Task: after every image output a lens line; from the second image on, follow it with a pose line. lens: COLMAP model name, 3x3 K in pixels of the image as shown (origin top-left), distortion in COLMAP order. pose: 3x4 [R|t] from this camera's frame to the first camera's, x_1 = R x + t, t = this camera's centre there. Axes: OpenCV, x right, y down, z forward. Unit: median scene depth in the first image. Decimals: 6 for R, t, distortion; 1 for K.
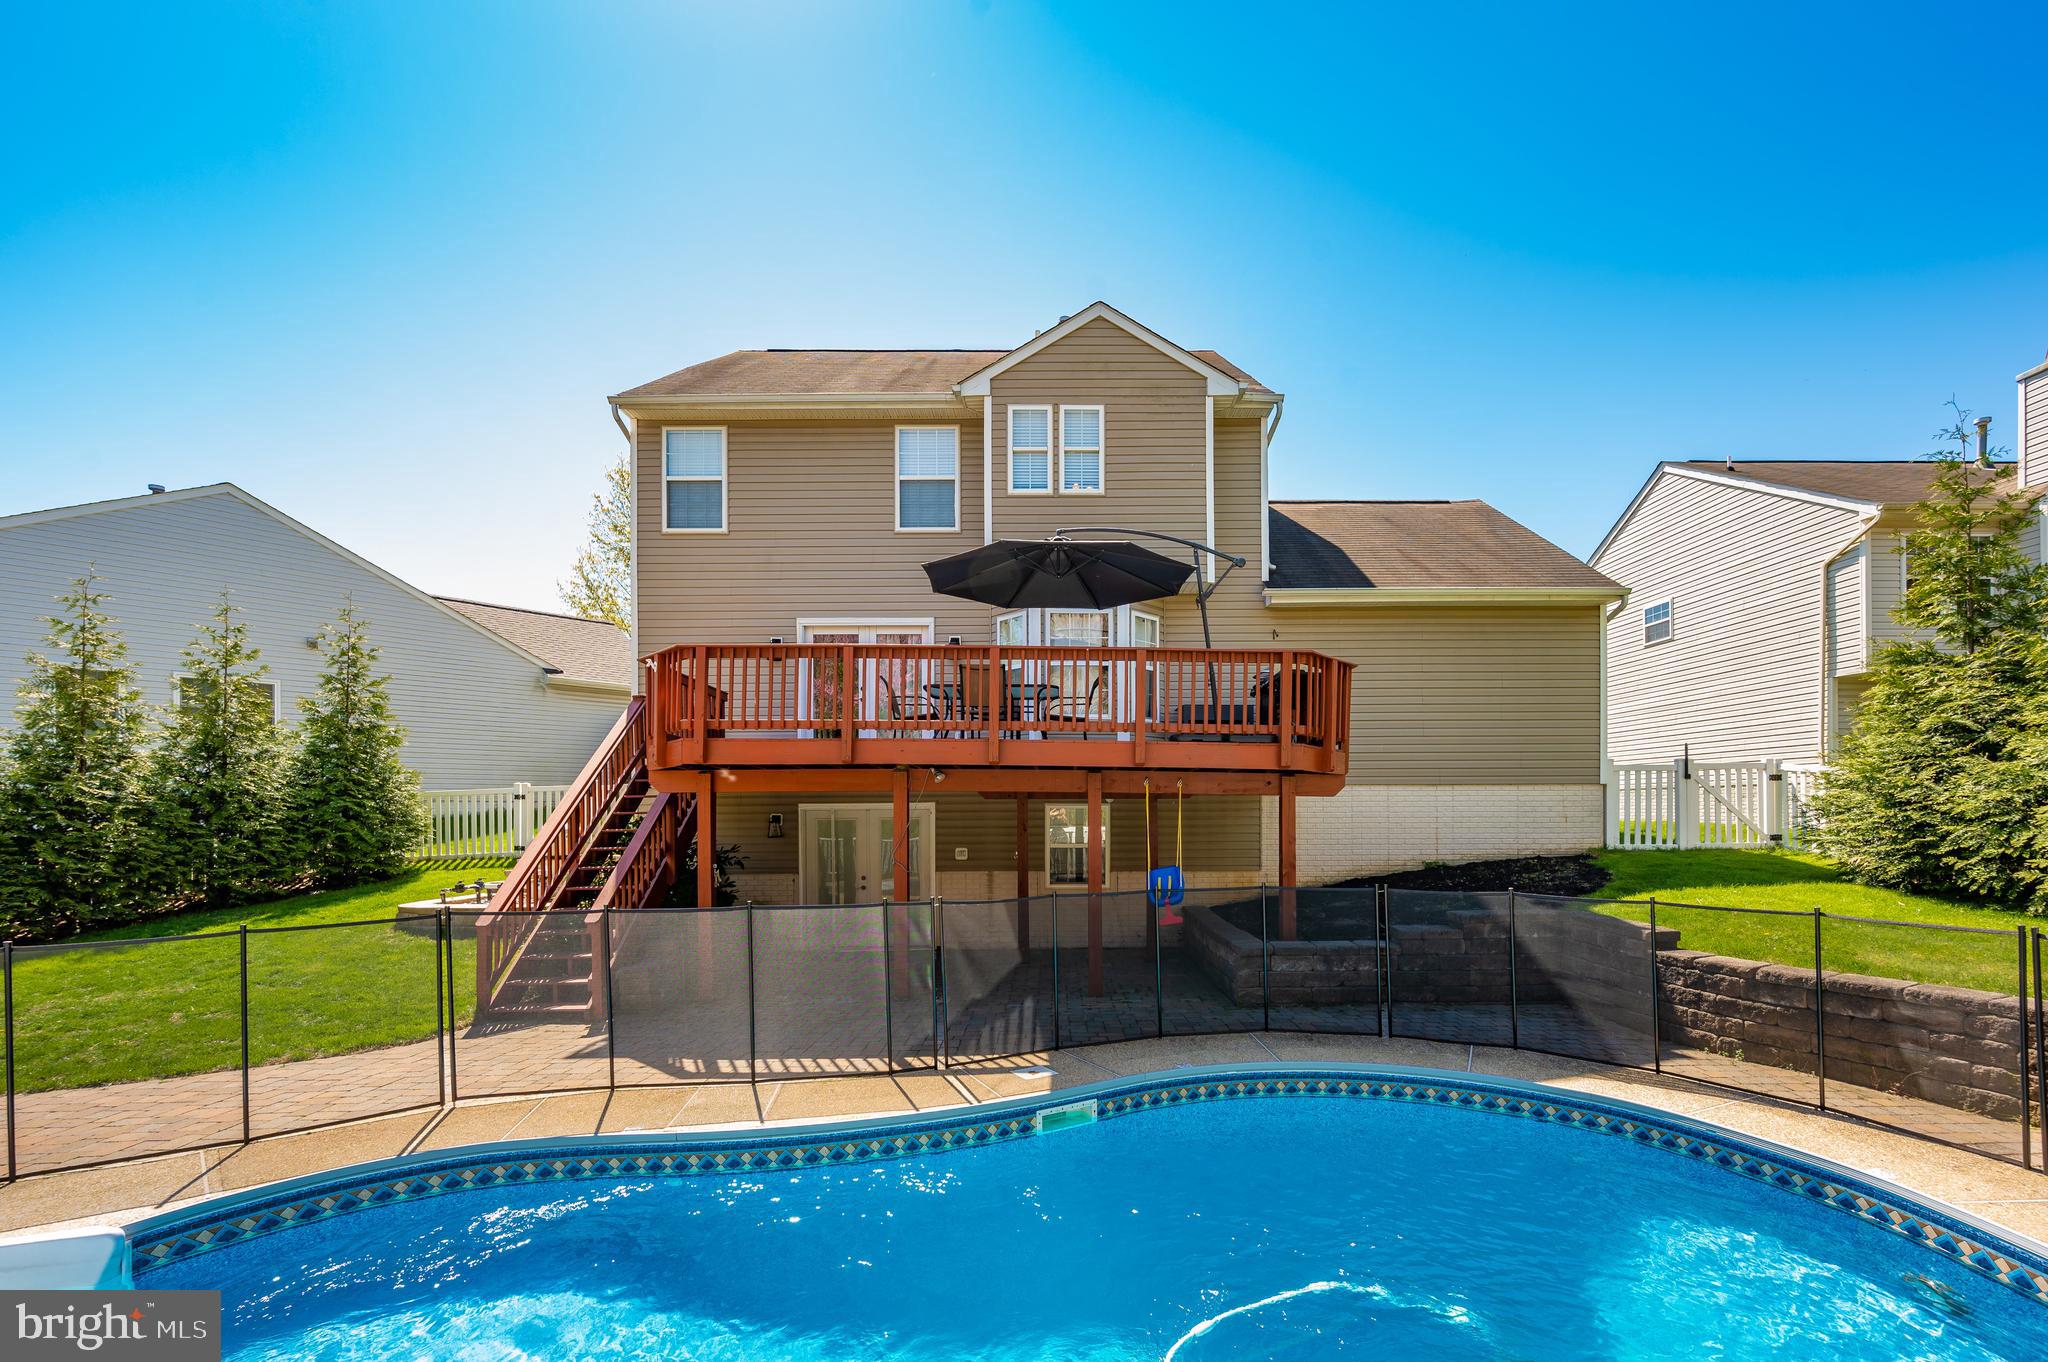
lens RADIAL K [[858.2, 0, 1053.9], [0, 858.2, 806.7], [0, 0, 1]] dist [-0.001149, -0.000076]
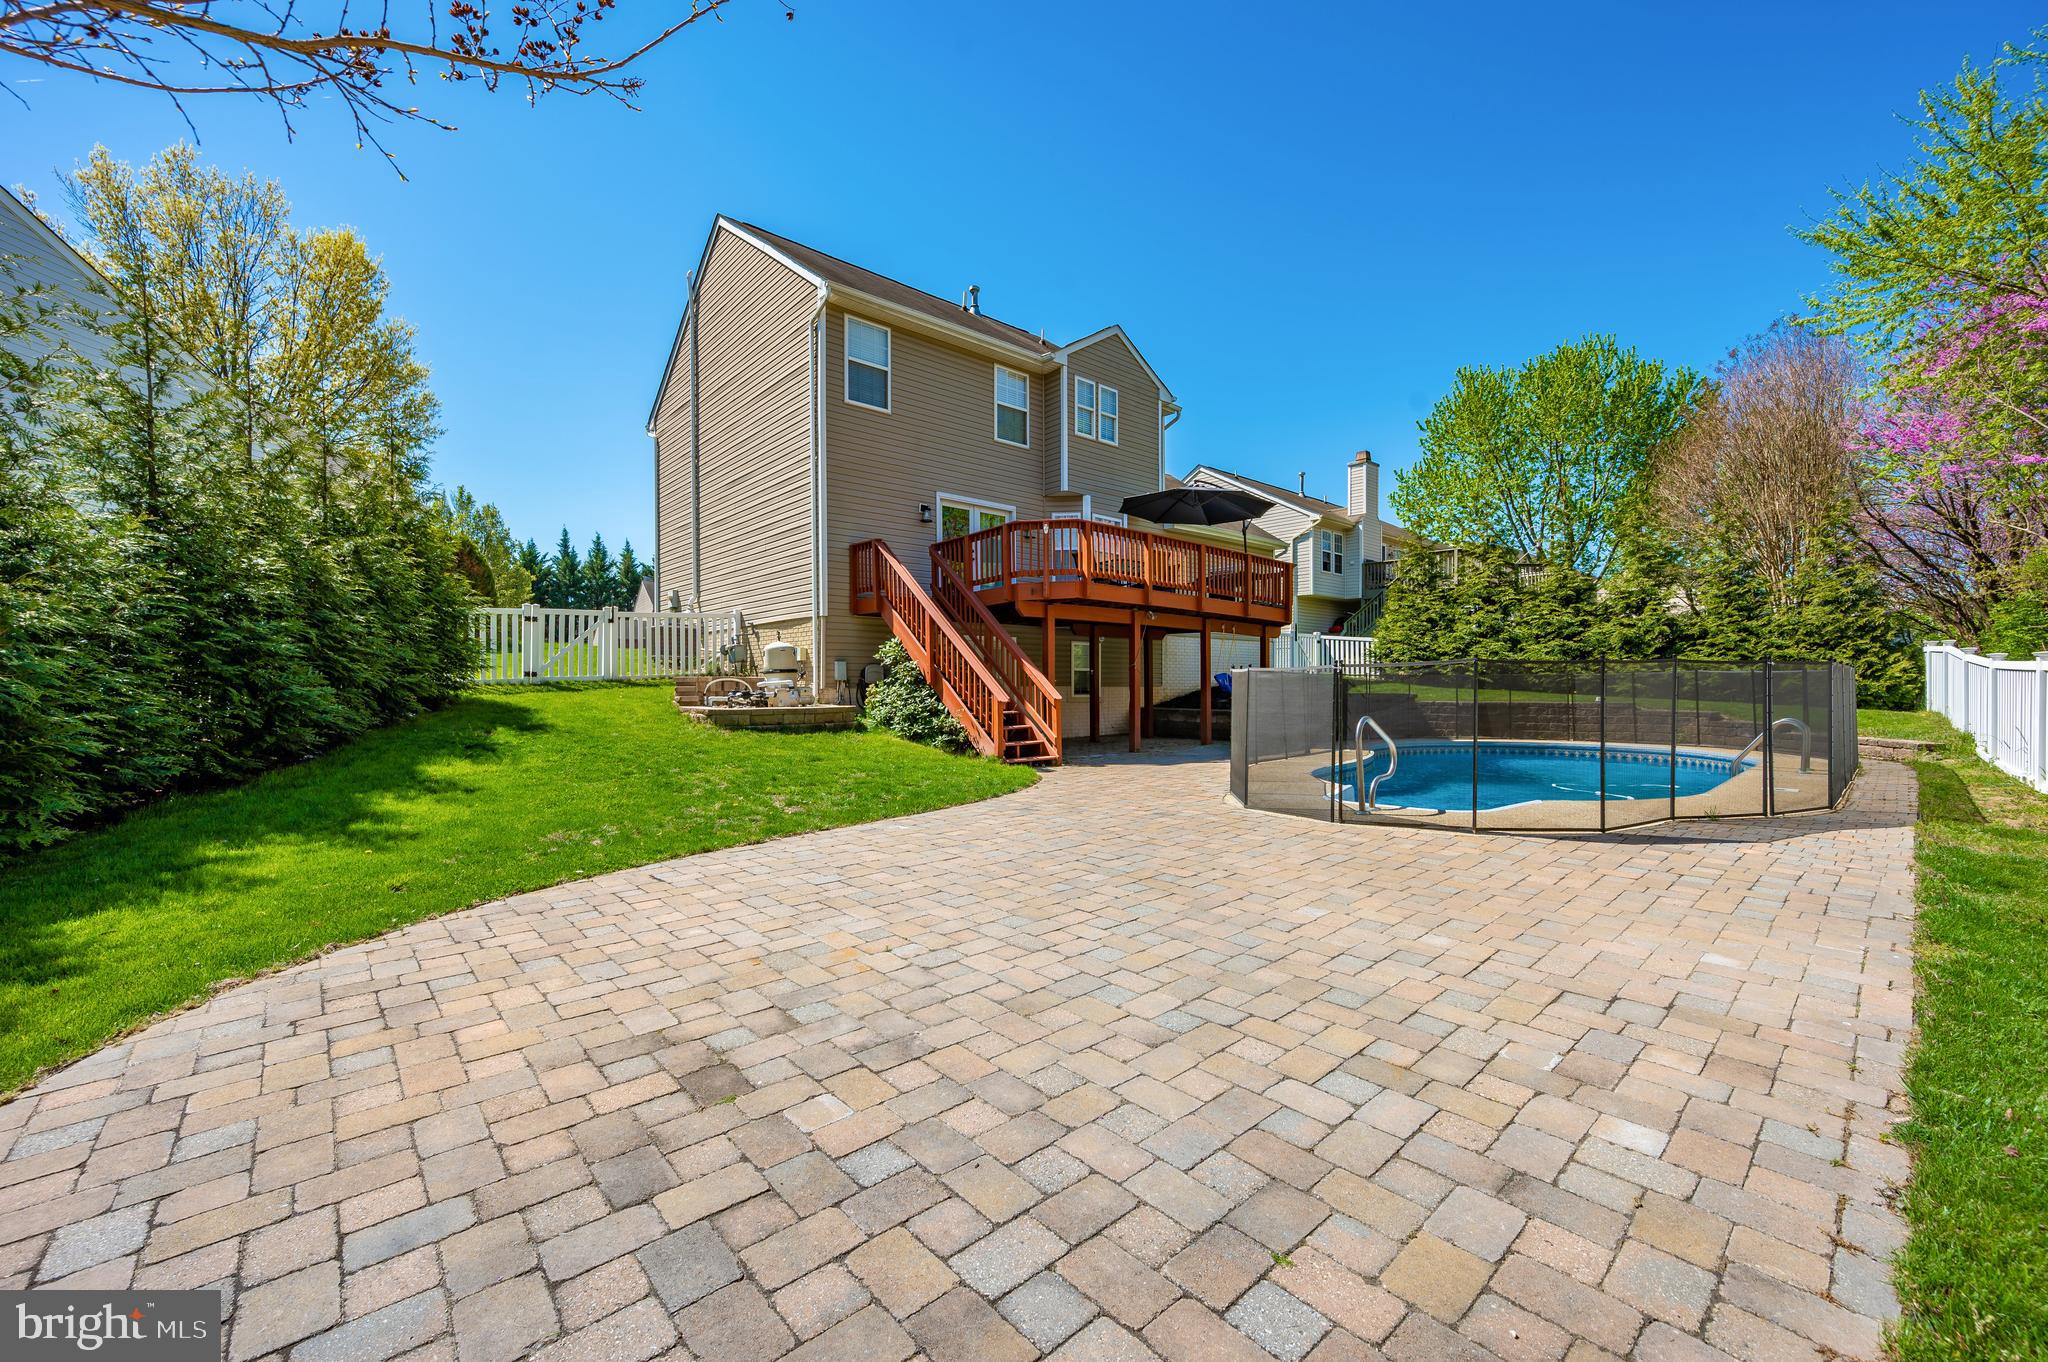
lens RADIAL K [[808.2, 0, 1026.9], [0, 808.2, 679.0], [0, 0, 1]] dist [0.000334, 0.000119]
pose [[0.754388, 0.006569, 0.656396, -1.004588], [-0.003311, 0.999975, -0.006202, 0.072584], [-0.656421, 0.002506, 0.754391, -0.015535]]
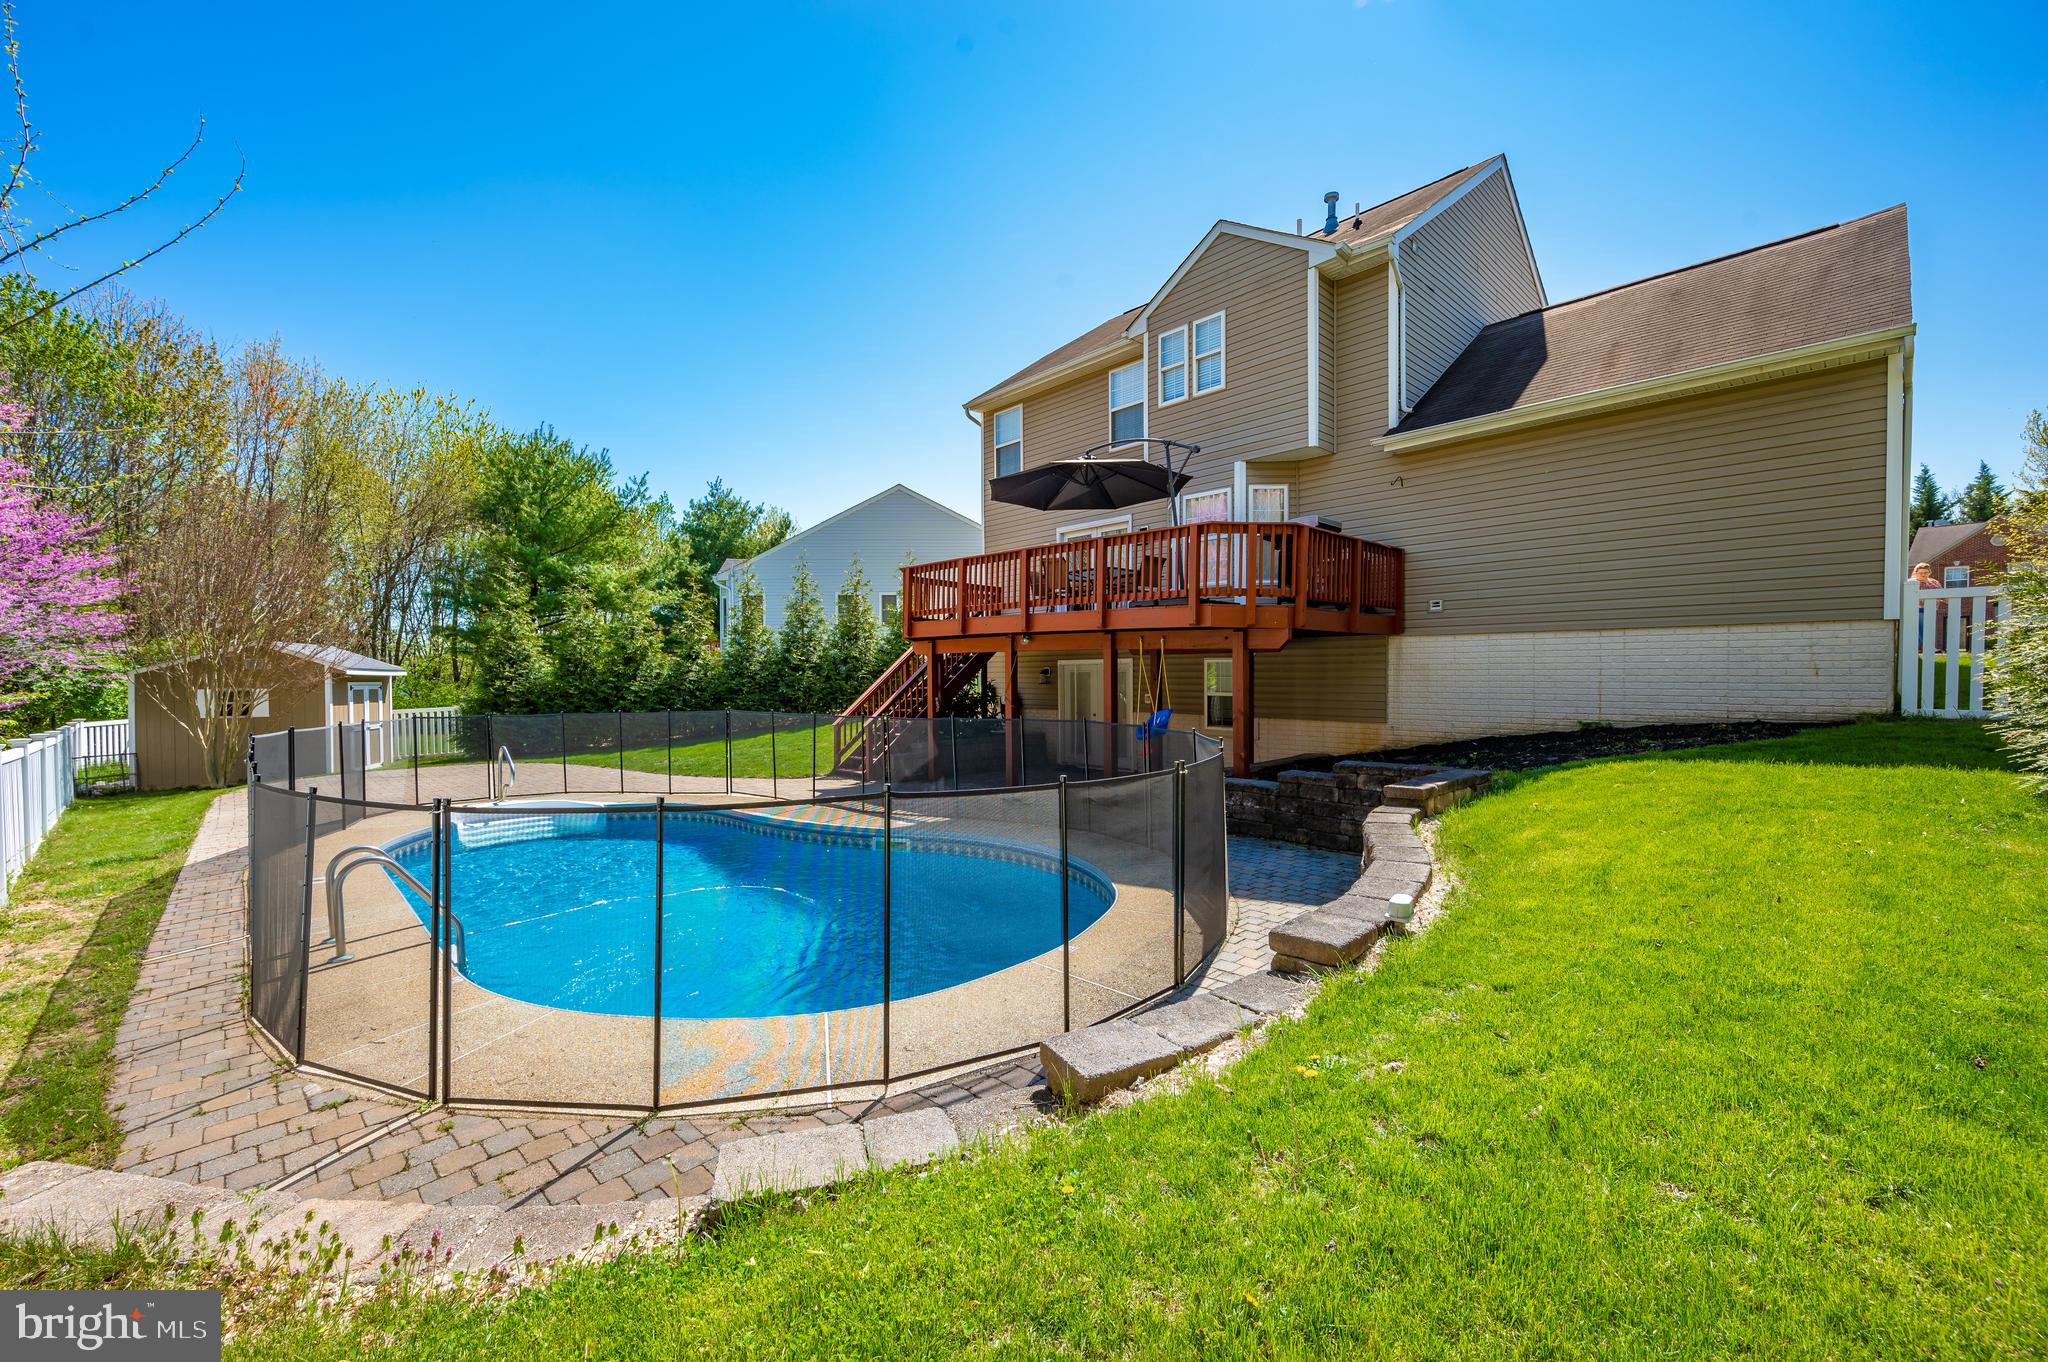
lens RADIAL K [[820.4, 0, 1039.2], [0, 820.4, 685.2], [0, 0, 1]] dist [0.000375, -0.000141]
pose [[0.677576, 0.012365, -0.735349, 0.675006], [0.006678, 0.999714, 0.022964, 0.006294], [0.735423, -0.020471, 0.677300, 0.062634]]
